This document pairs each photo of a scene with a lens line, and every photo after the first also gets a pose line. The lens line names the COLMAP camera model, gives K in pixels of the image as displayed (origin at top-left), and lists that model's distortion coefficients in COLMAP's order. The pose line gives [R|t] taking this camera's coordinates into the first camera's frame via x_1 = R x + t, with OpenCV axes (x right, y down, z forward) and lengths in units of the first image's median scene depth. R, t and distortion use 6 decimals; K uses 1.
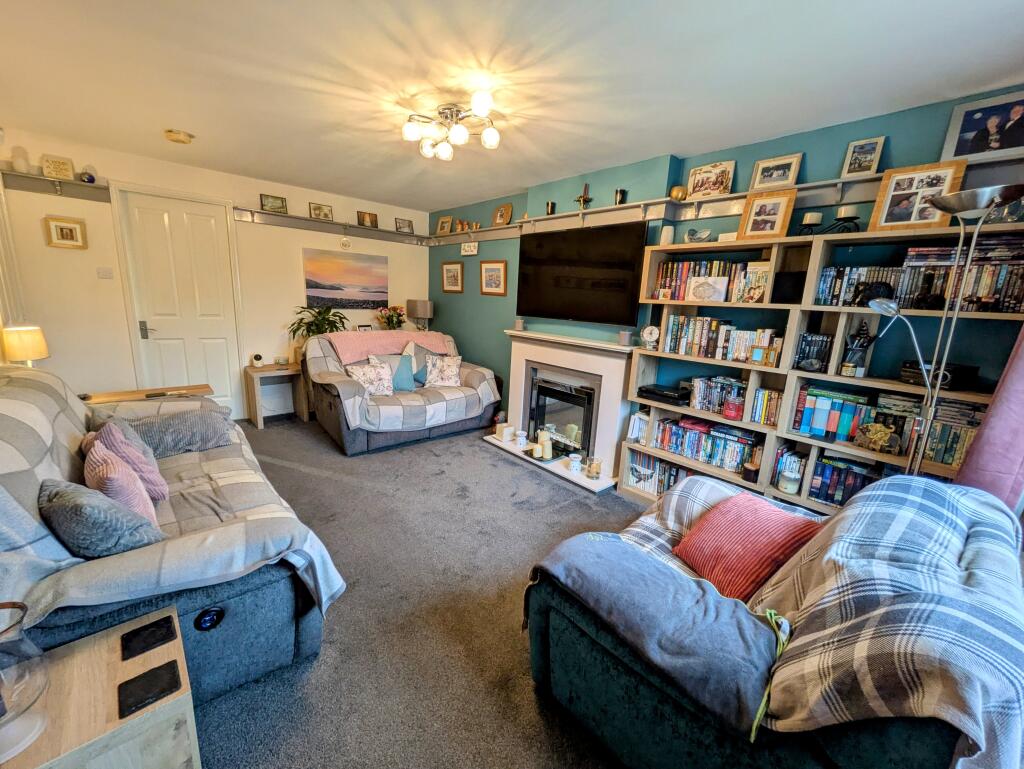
lens RADIAL K [[408.9, 0, 509.6], [0, 408.9, 385.9], [0, 0, 1]] dist [-0.003129, -0.000387]
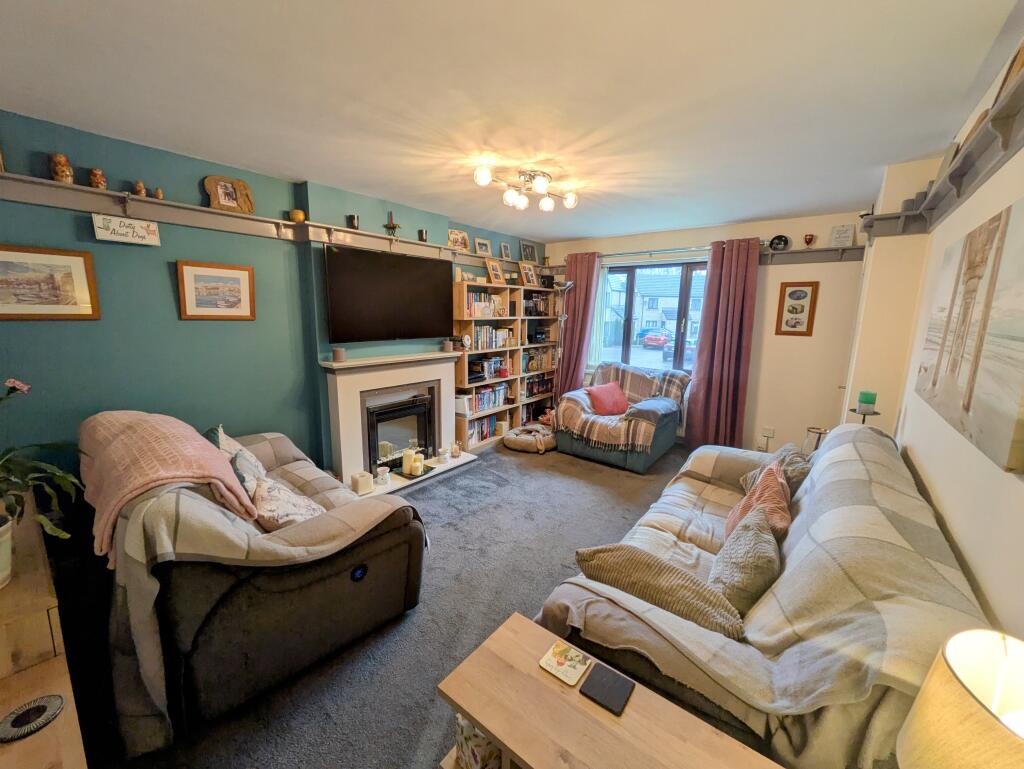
lens RADIAL K [[408.9, 0, 509.6], [0, 408.9, 385.9], [0, 0, 1]] dist [-0.003129, -0.000387]
pose [[-0.166046, -0.225755, 0.959929, -1.180988], [0.187758, 0.948397, 0.255520, -0.332675], [-0.968078, 0.222662, -0.115090, 1.104325]]
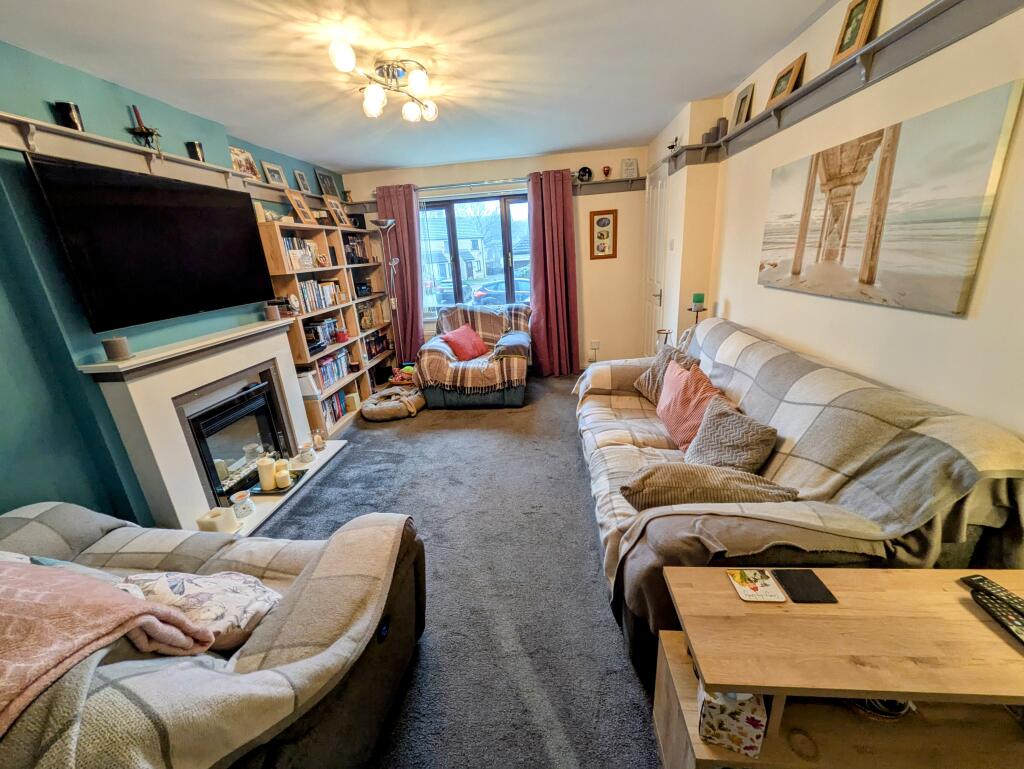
lens RADIAL K [[407.5, 0, 512.0], [0, 407.5, 384.5], [0, 0, 1]] dist [-0.000531, 0.000070]
pose [[-0.684119, -0.226827, 0.693203, -0.939166], [0.190014, 0.862168, 0.469639, -0.358840], [-0.704185, 0.453007, -0.546726, 1.354077]]
